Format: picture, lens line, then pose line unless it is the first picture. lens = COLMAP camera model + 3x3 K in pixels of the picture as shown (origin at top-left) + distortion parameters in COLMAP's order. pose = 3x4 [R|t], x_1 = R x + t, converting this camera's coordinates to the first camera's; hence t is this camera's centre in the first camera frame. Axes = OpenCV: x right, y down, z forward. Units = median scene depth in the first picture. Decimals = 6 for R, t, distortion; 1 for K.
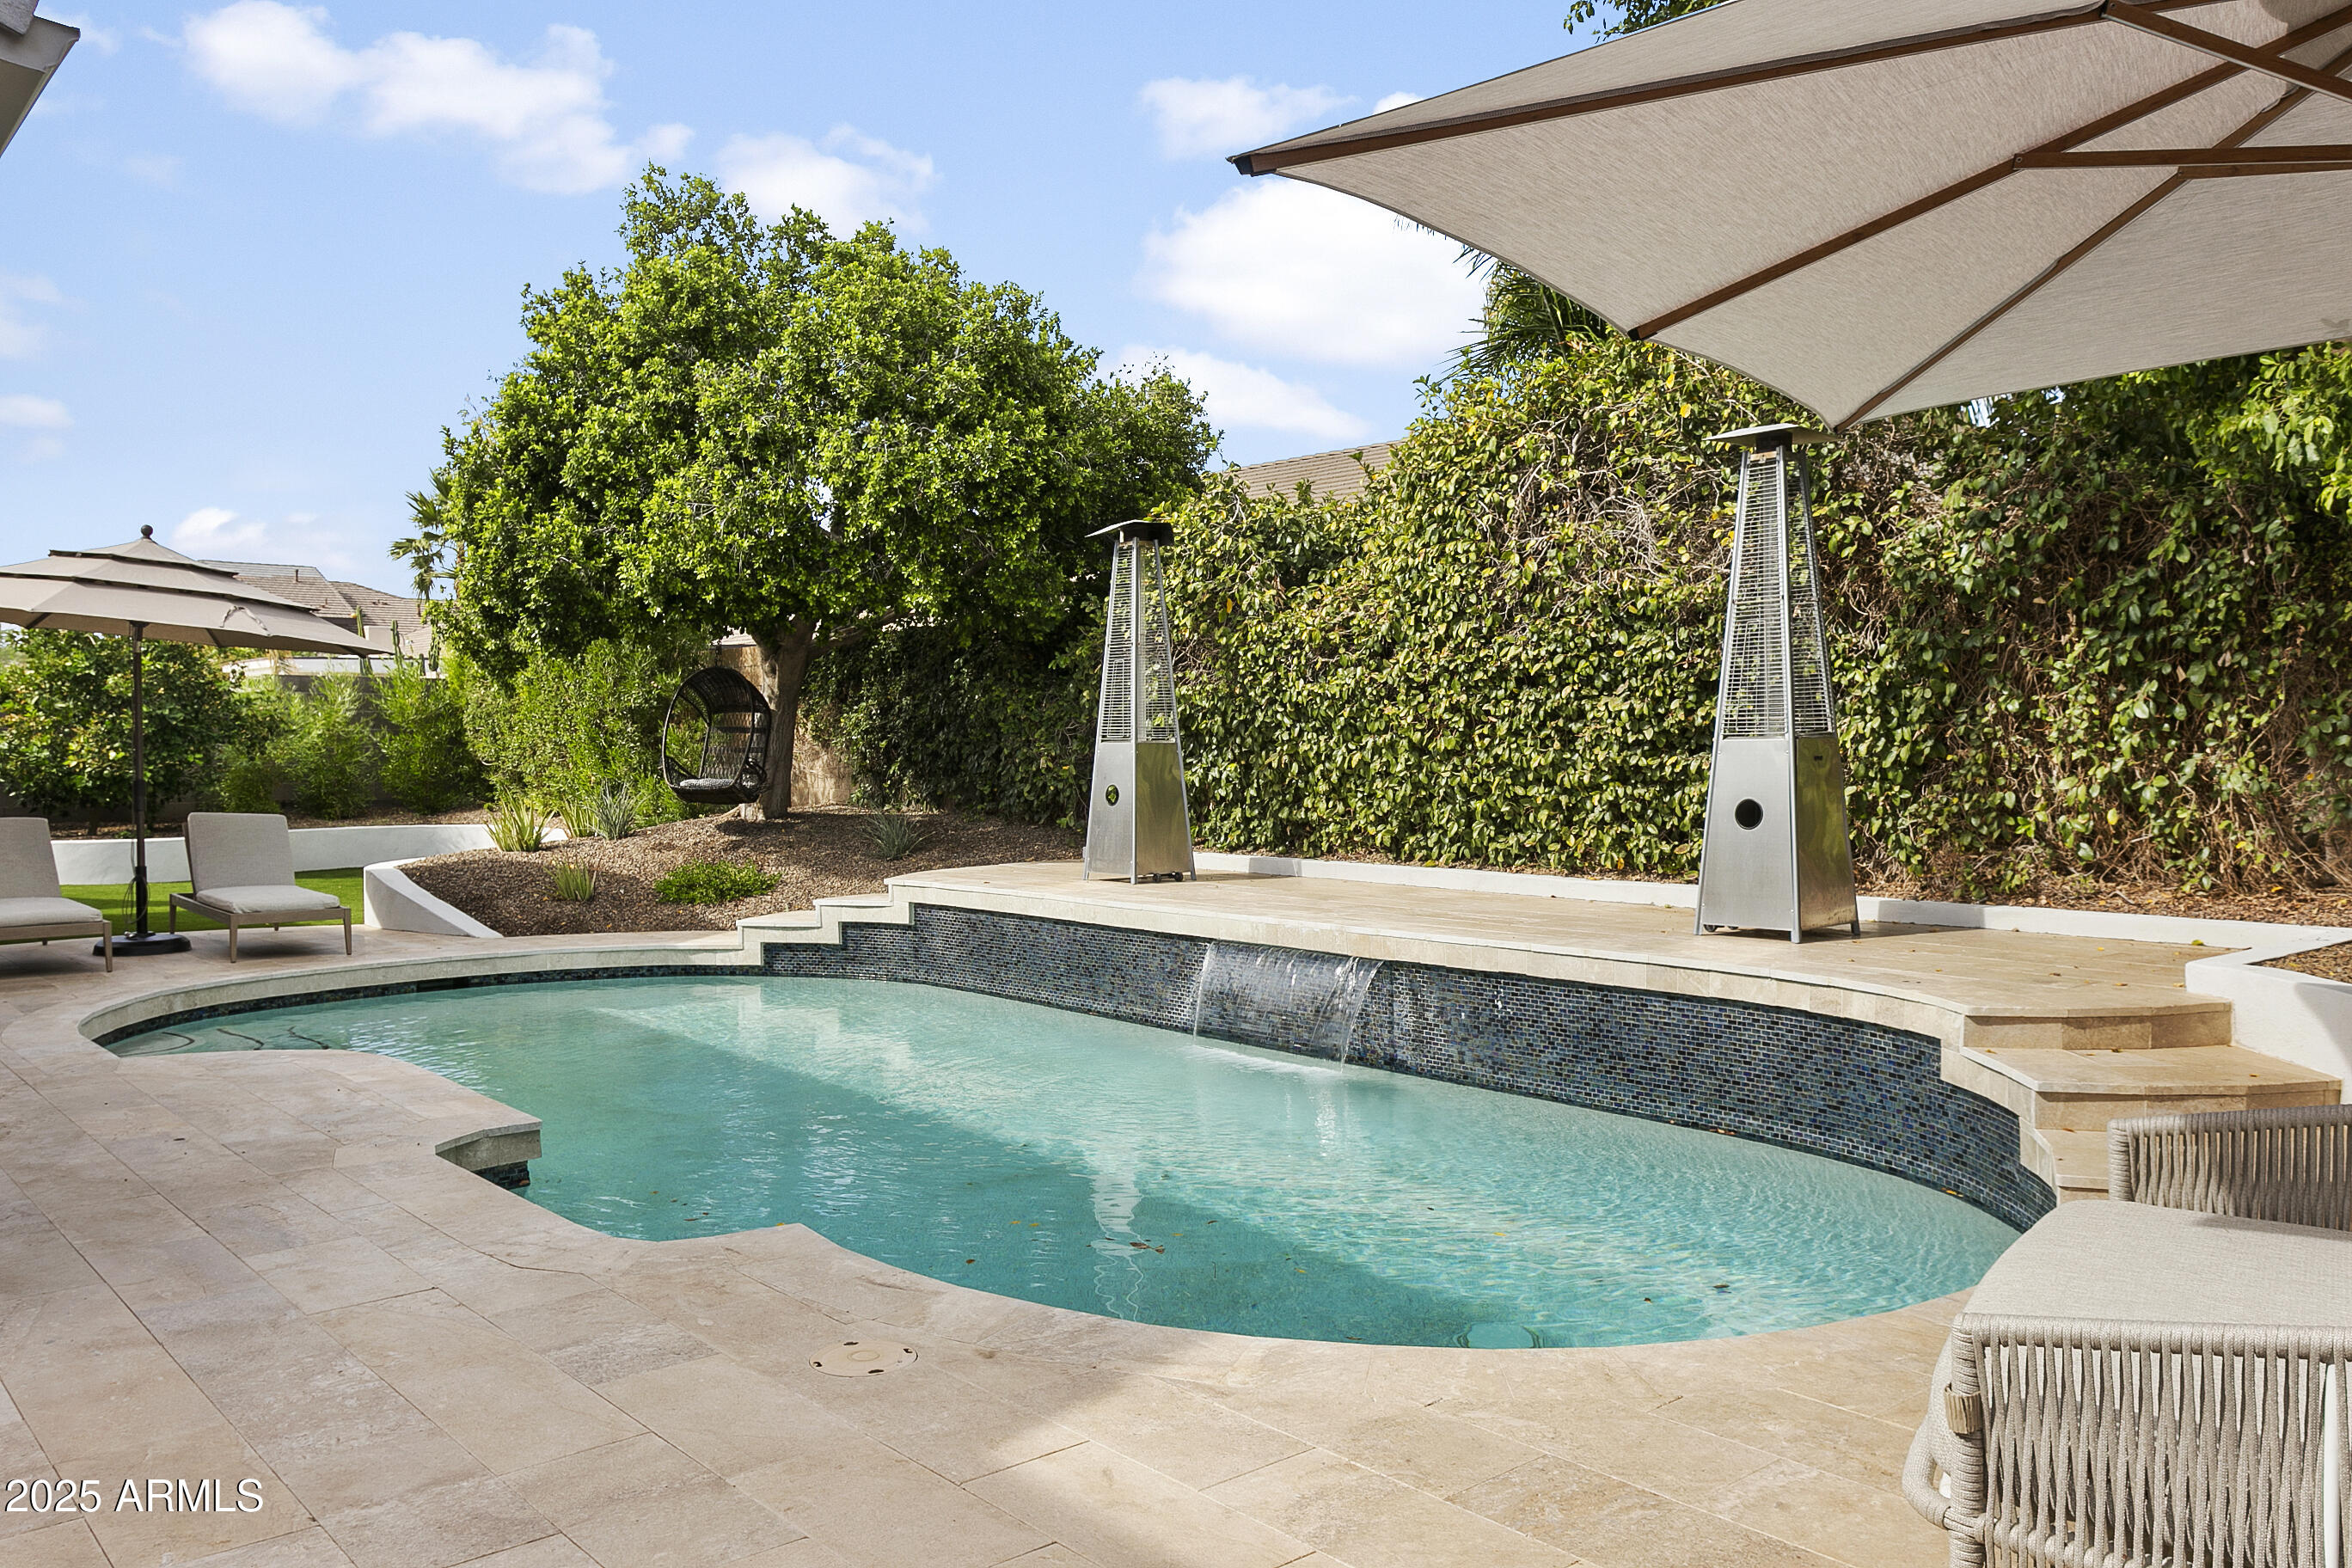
lens RADIAL K [[1805.7, 0, 1173.0], [0, 1805.7, 784.2], [0, 0, 1]] dist [0.004190, -0.003260]
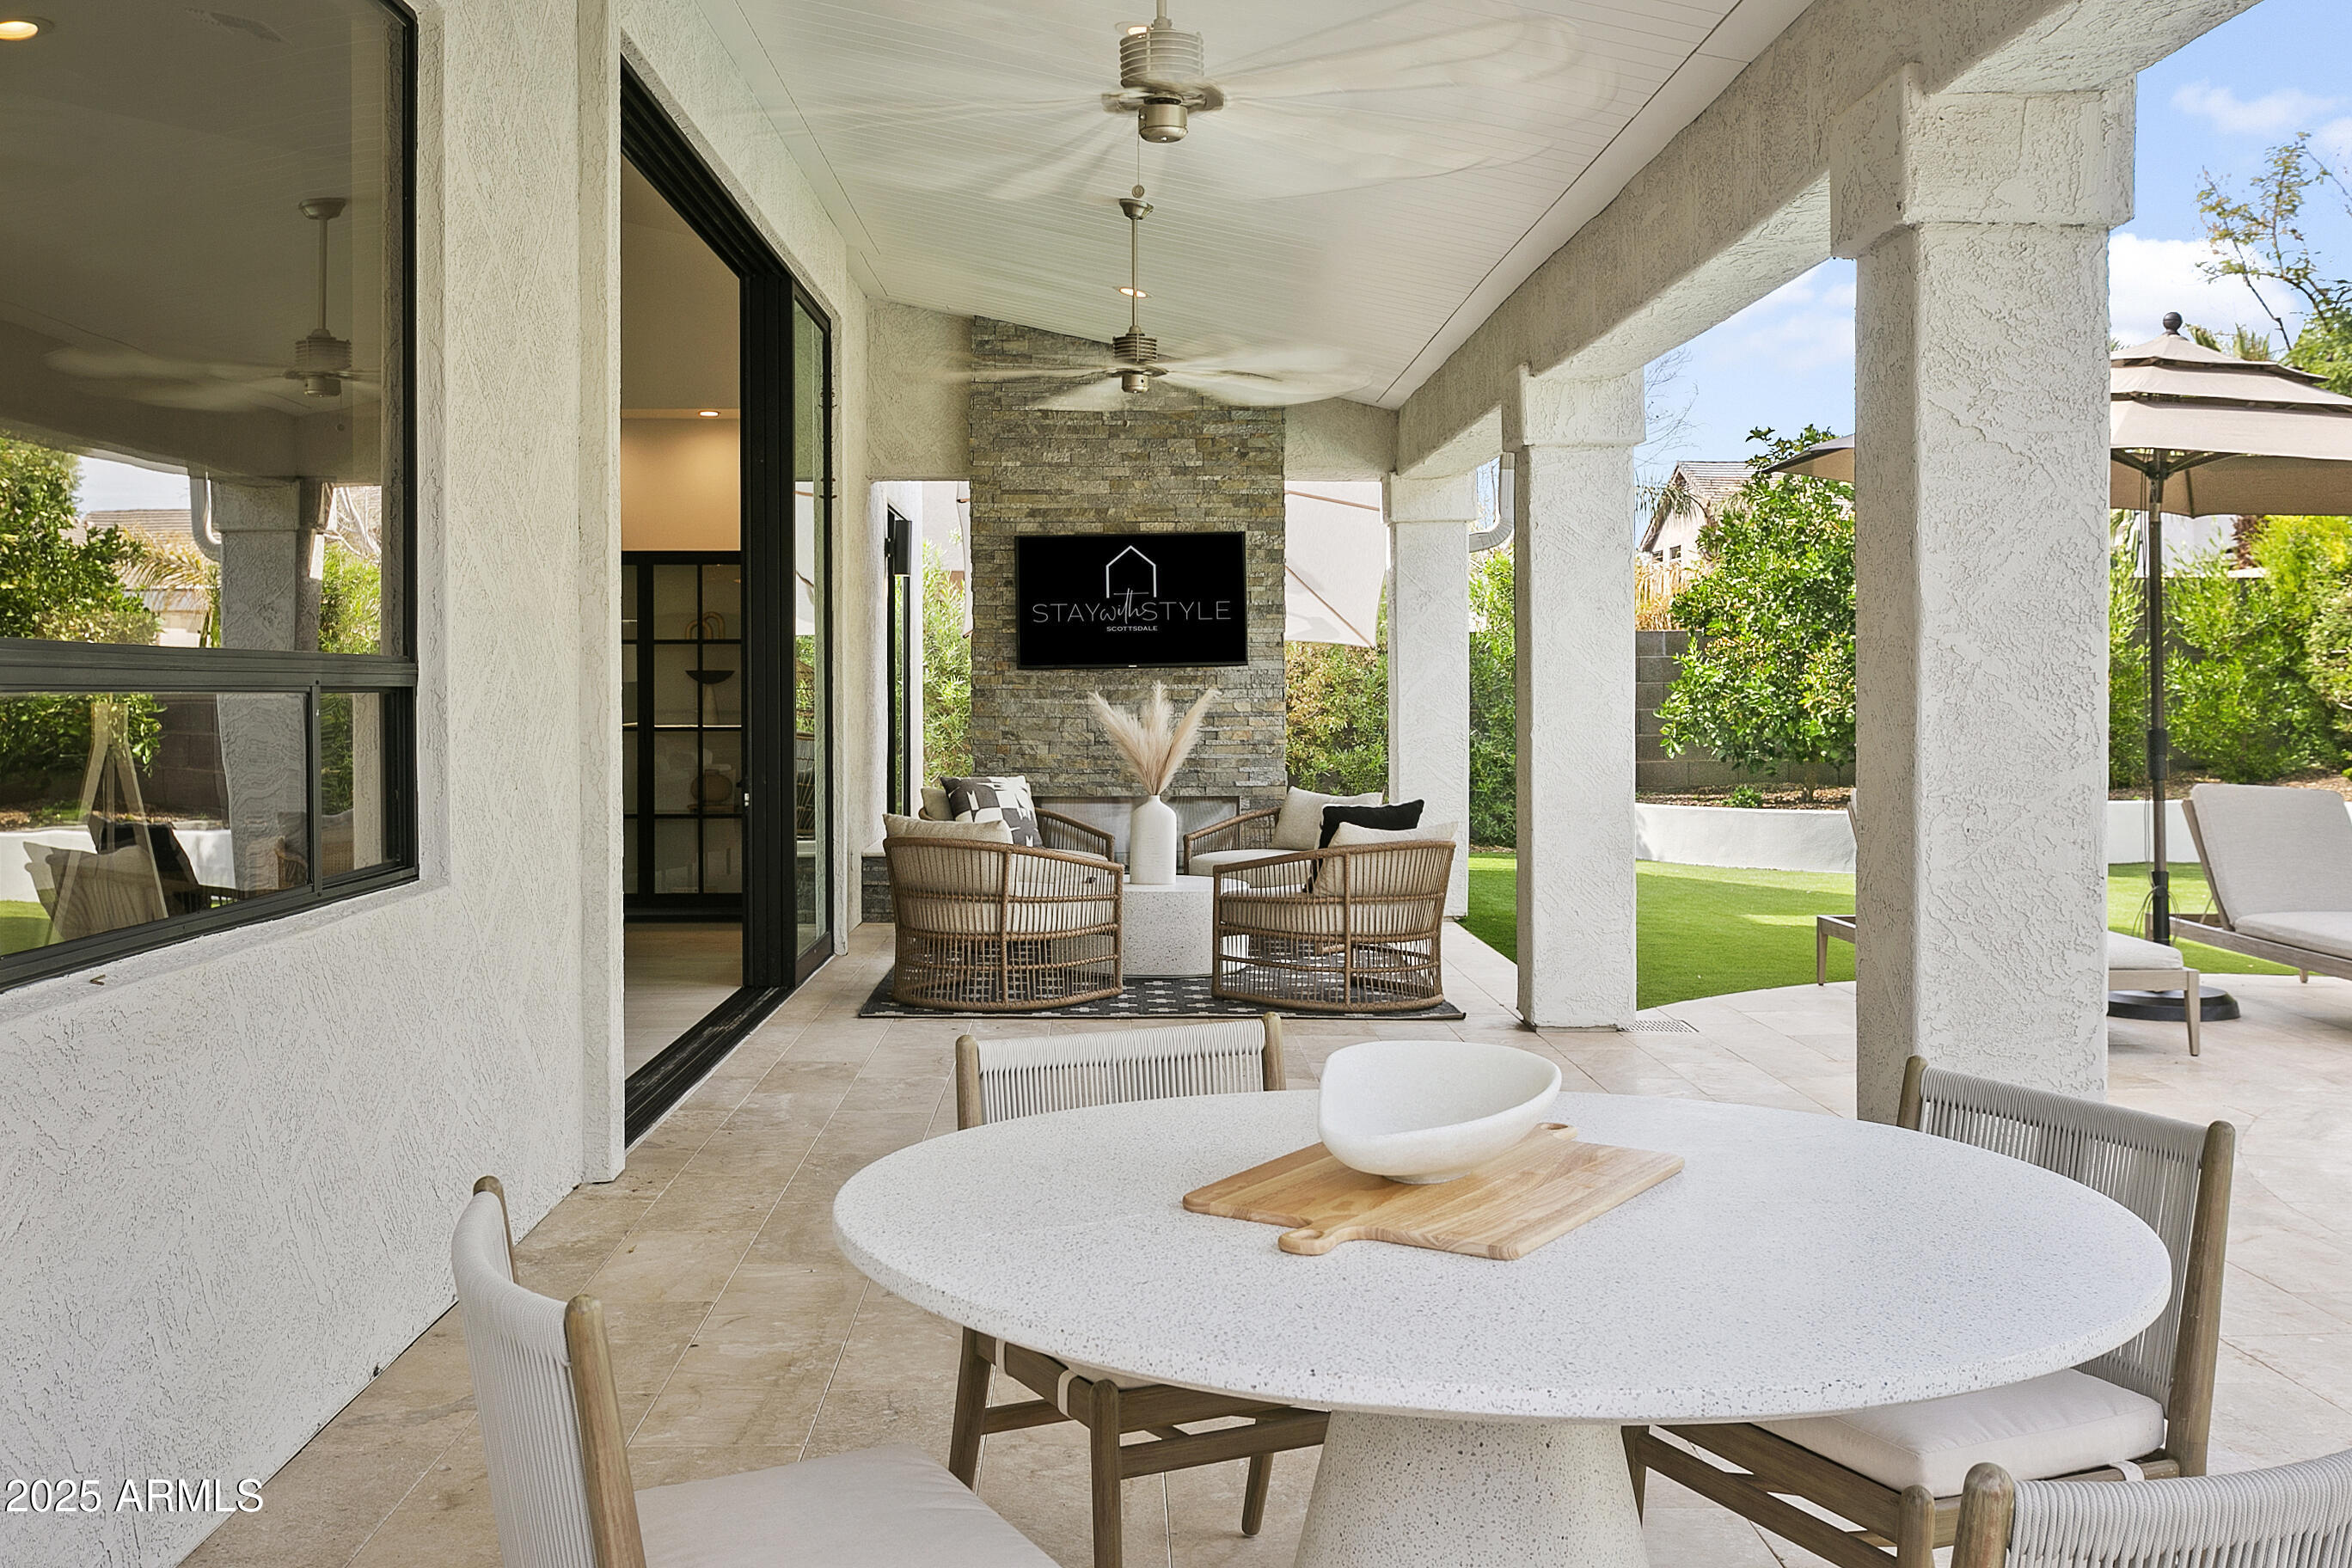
lens RADIAL K [[2314.2, 0, 1153.5], [0, 2314.2, 677.8], [0, 0, 1]] dist [-0.000280, 0.000000]
pose [[0.773808, -0.002857, -0.633413, -0.339080], [-0.012727, 0.999718, -0.020058, 0.000209], [0.633292, 0.023582, 0.773554, 0.180797]]
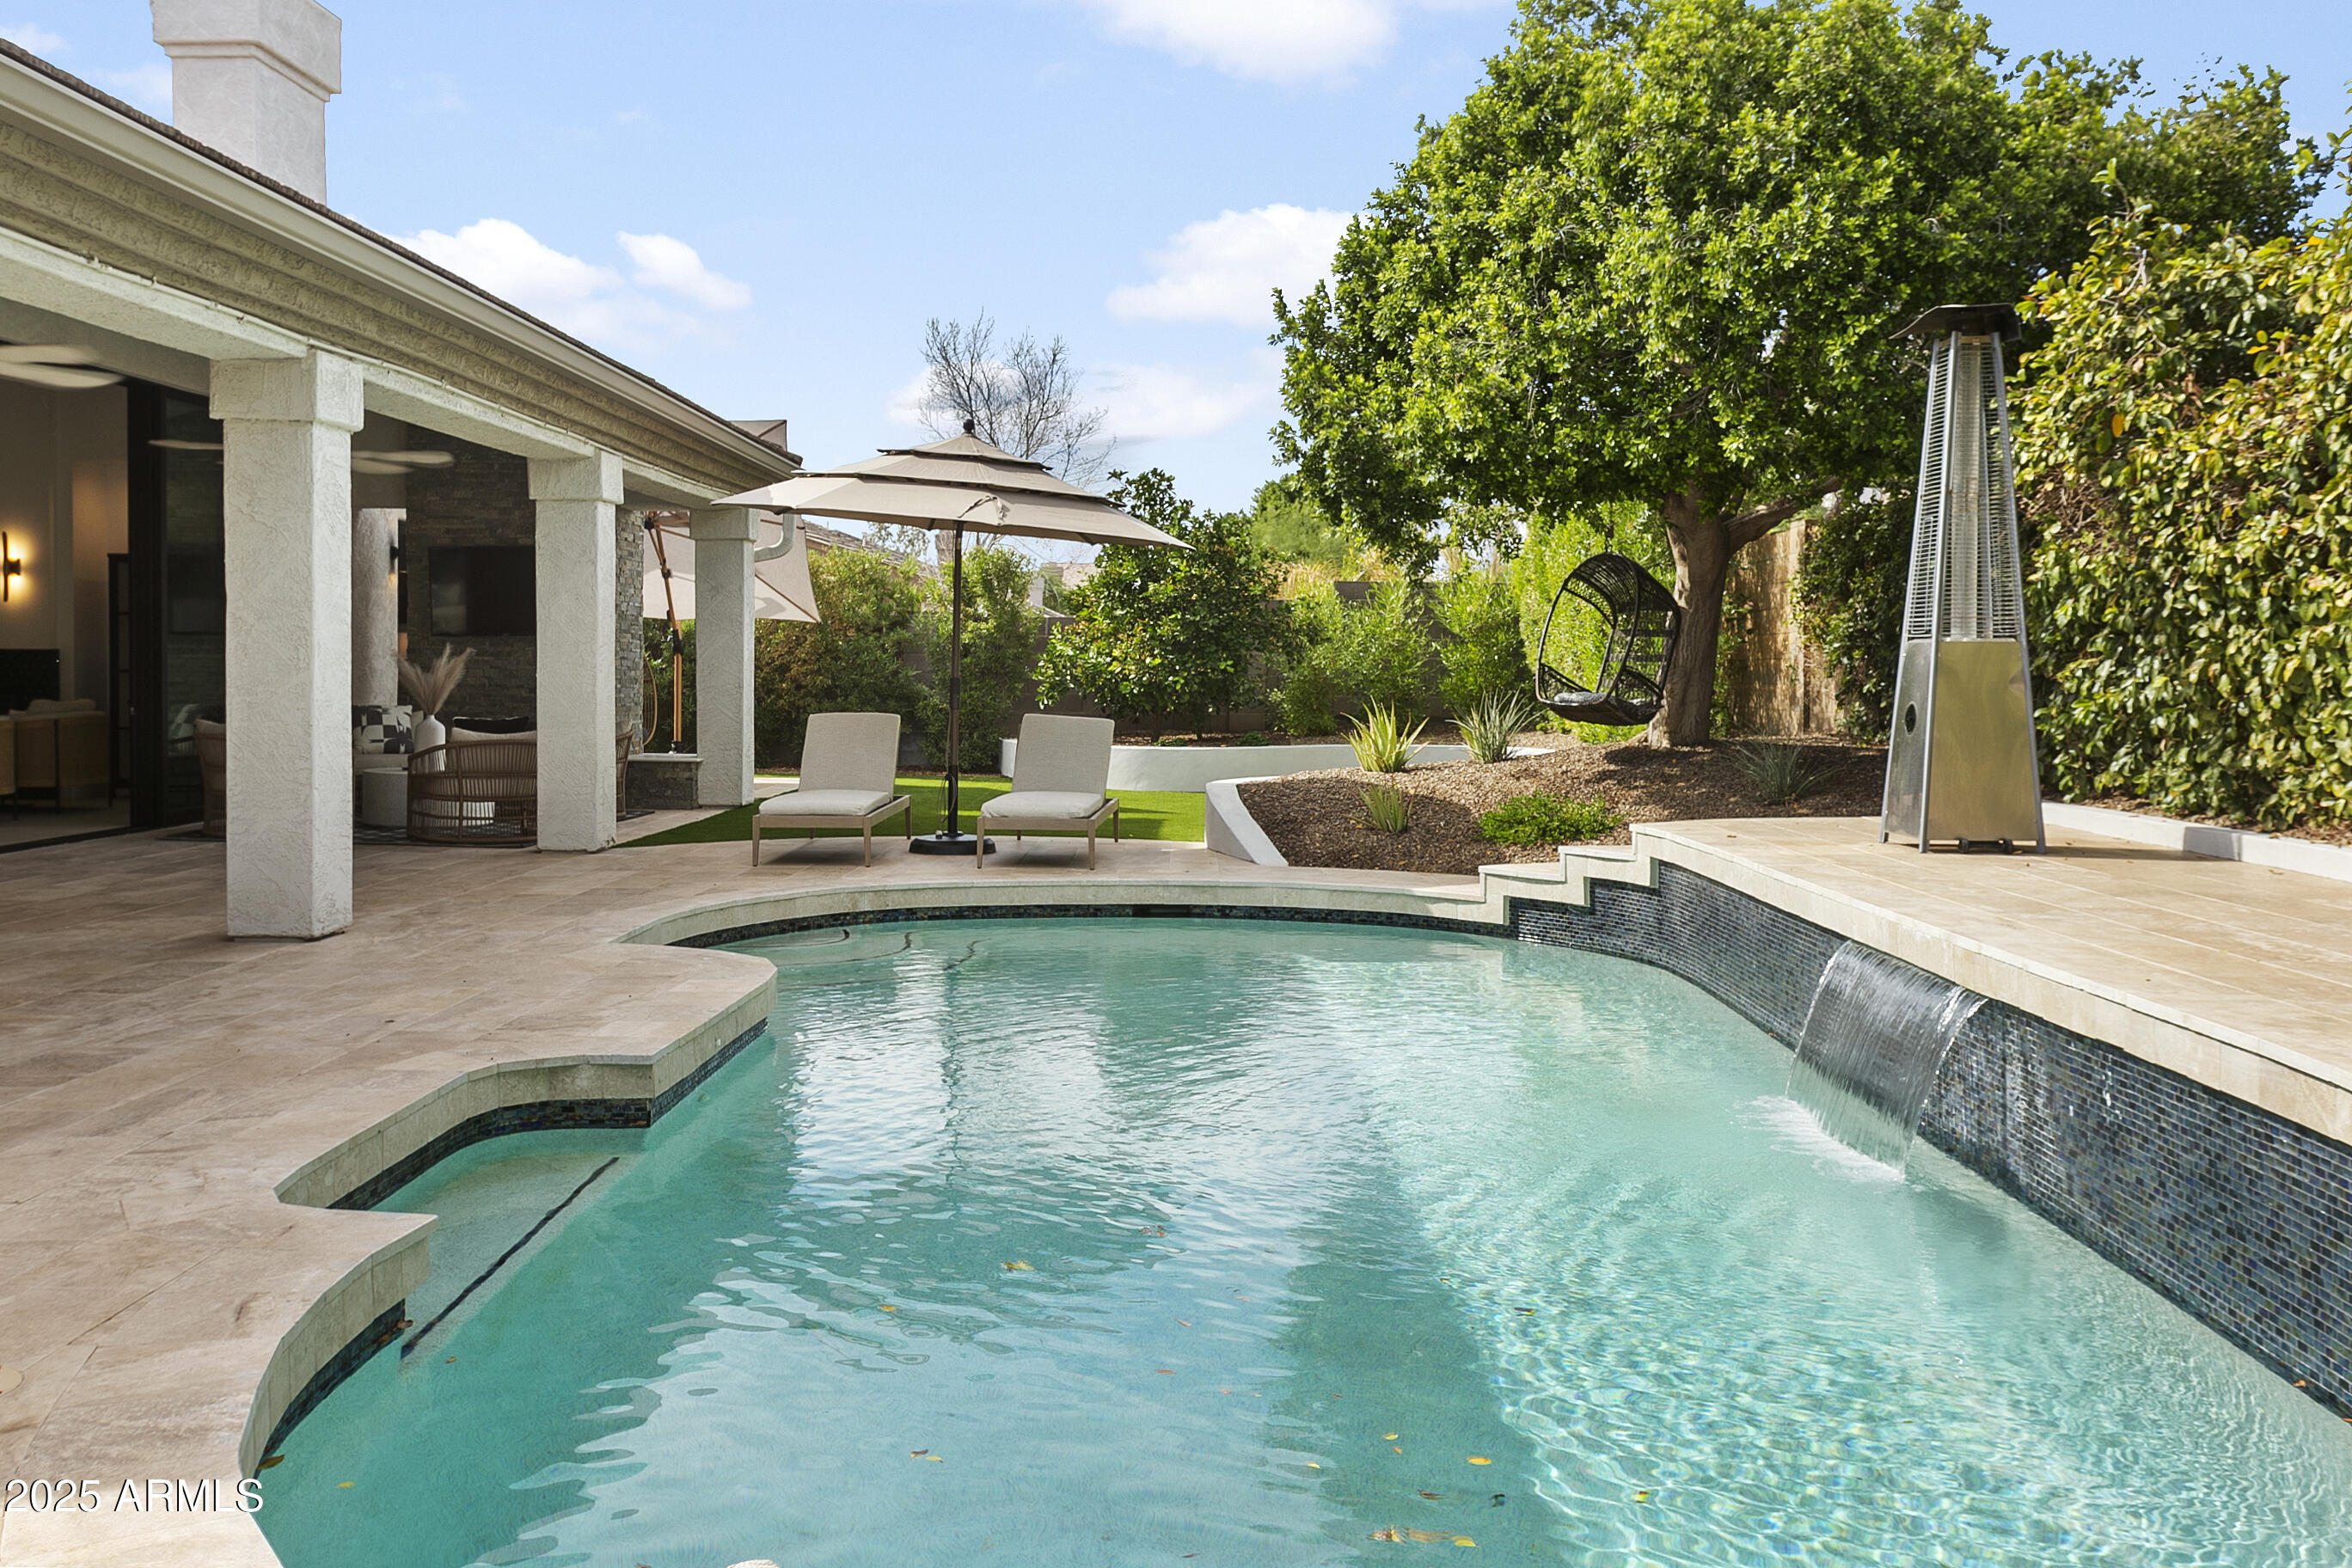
lens RADIAL K [[2048.2, 0, 1139.3], [0, 2048.2, 727.7], [0, 0, 1]] dist [-0.012105, 0.015291]
pose [[0.743767, 0.030021, -0.667765, 0.250943], [-0.027379, 0.999521, 0.014440, 0.005957], [0.667878, 0.007543, 0.744232, 0.232313]]
